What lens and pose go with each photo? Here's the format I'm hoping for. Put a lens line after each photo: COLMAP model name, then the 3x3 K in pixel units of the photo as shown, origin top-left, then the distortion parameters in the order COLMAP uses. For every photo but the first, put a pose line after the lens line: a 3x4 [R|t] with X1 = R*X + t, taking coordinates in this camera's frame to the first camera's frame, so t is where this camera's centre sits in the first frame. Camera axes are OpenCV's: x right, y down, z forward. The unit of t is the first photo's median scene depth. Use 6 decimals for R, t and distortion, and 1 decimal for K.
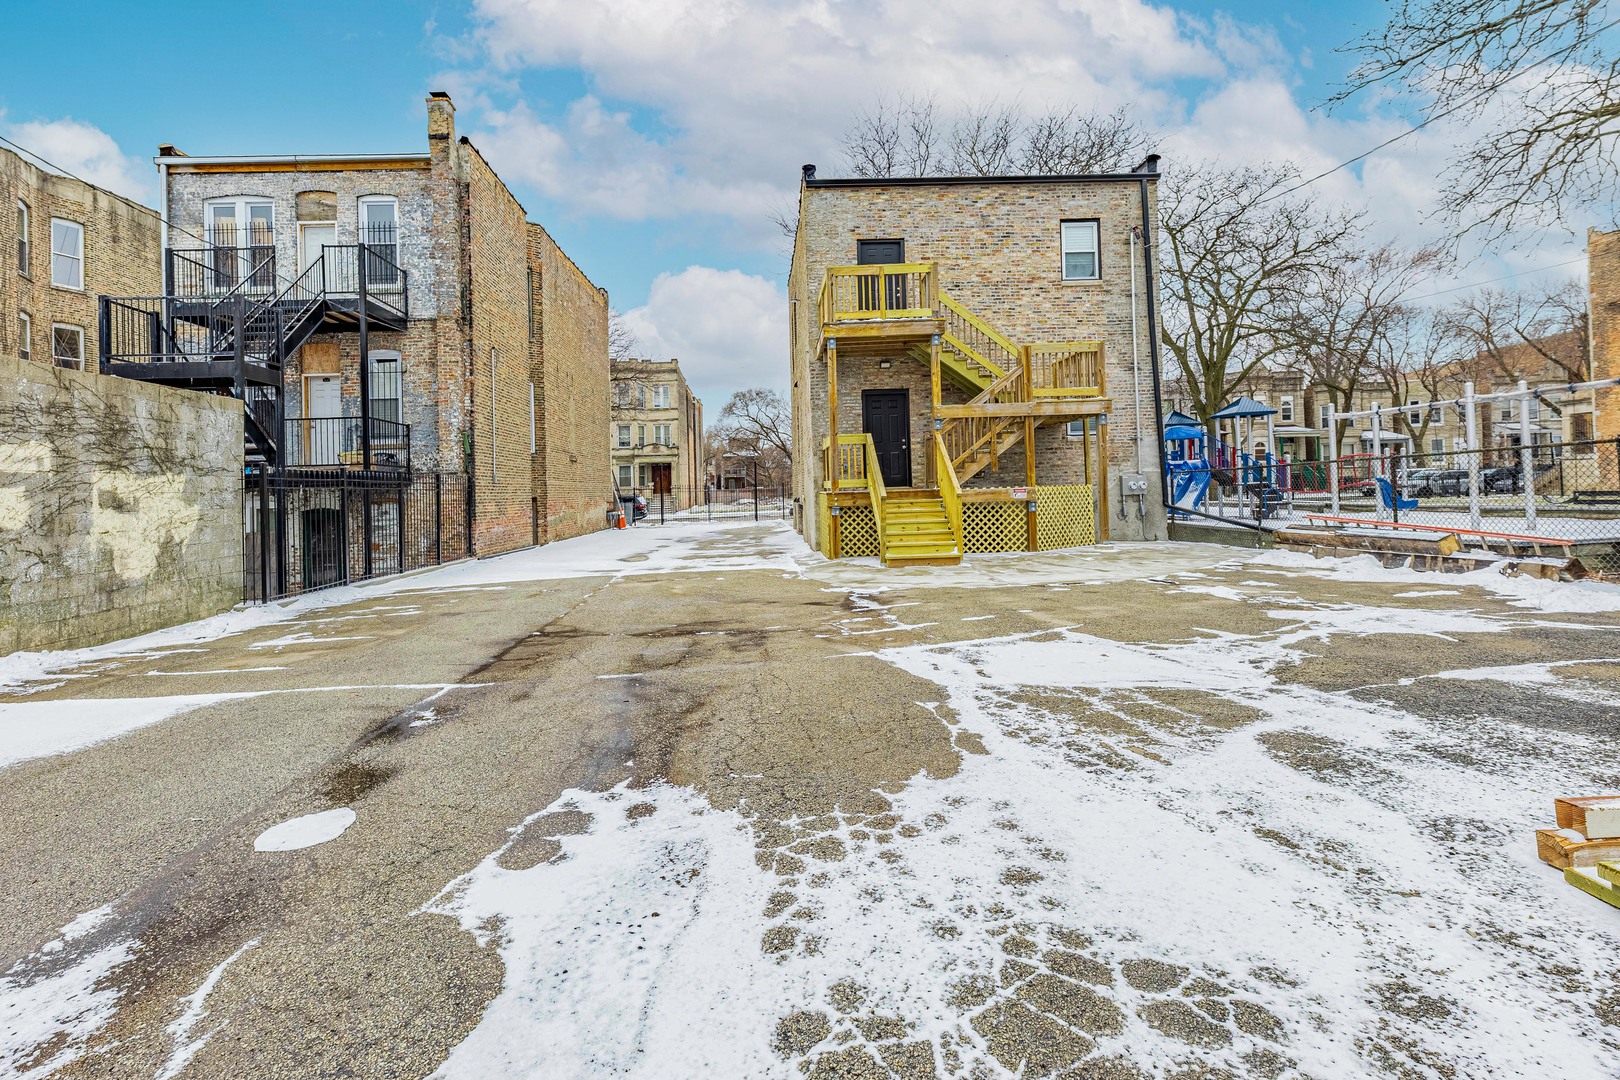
lens RADIAL K [[783.3, 0, 804.0], [0, 783.3, 487.7], [0, 0, 1]] dist [0.009549, 0.001138]
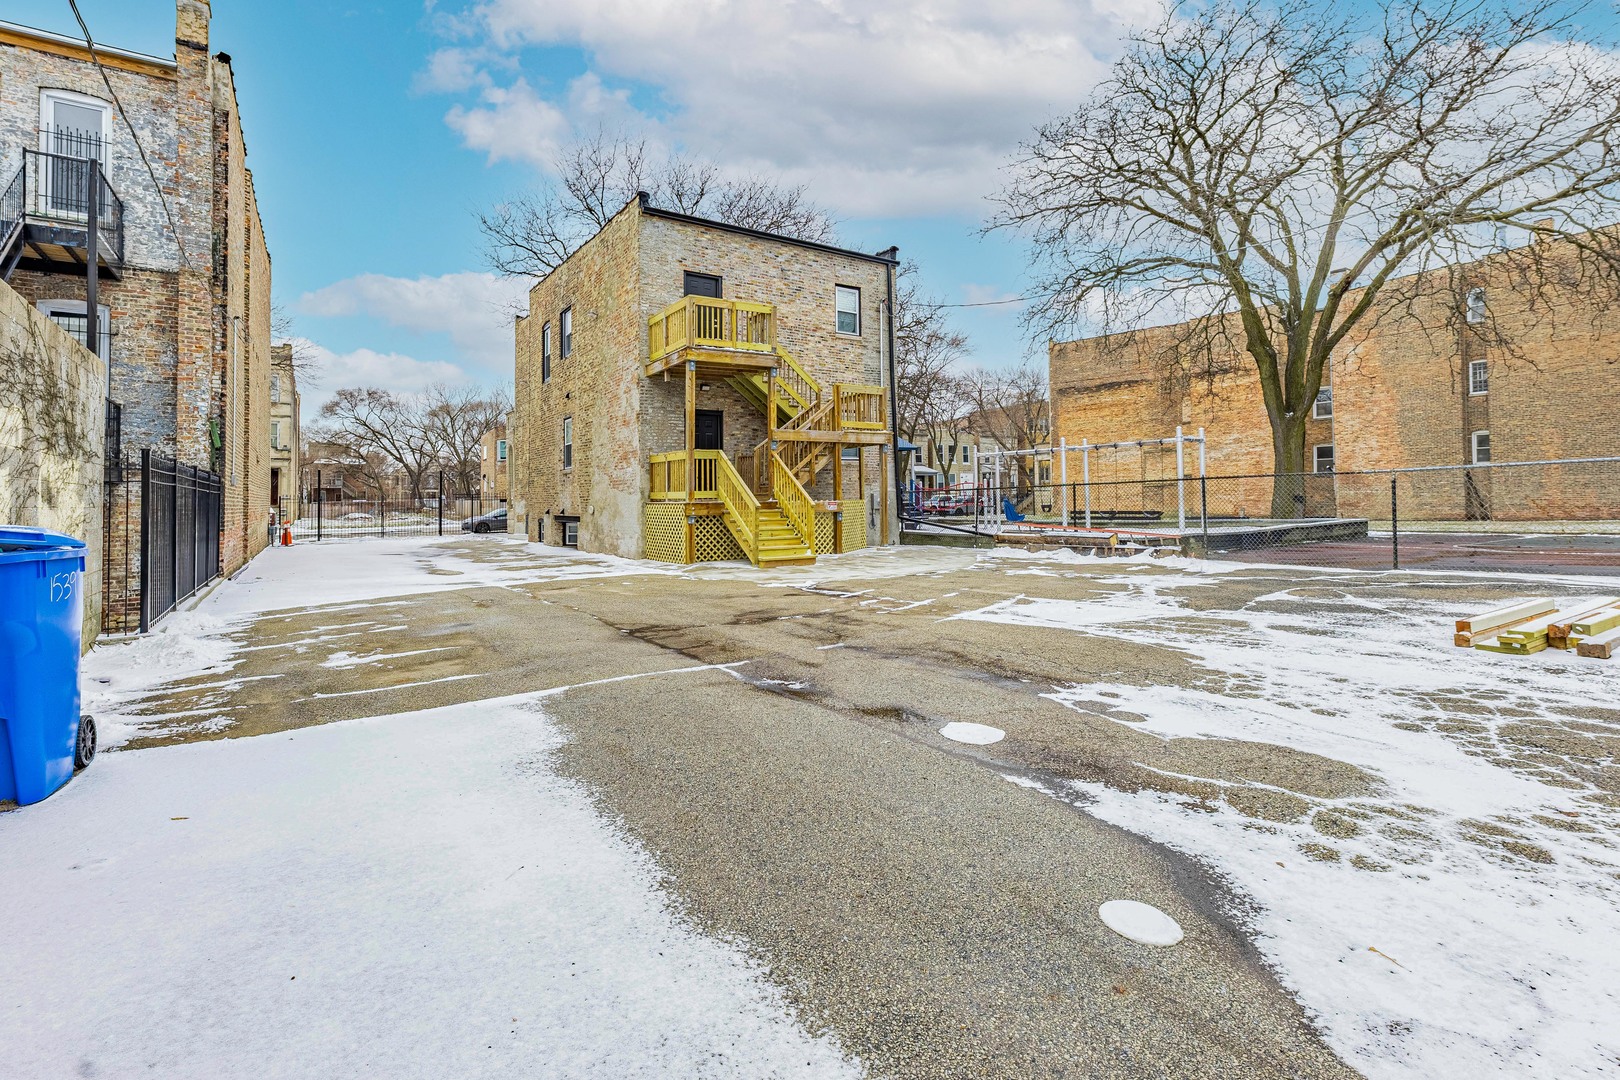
lens RADIAL K [[783.3, 0, 804.0], [0, 783.3, 487.7], [0, 0, 1]] dist [0.009549, 0.001138]
pose [[0.837674, 0.027067, 0.545499, -0.374259], [-0.013375, 0.999488, -0.029055, 0.013381], [-0.546007, 0.017042, 0.837607, 0.006546]]
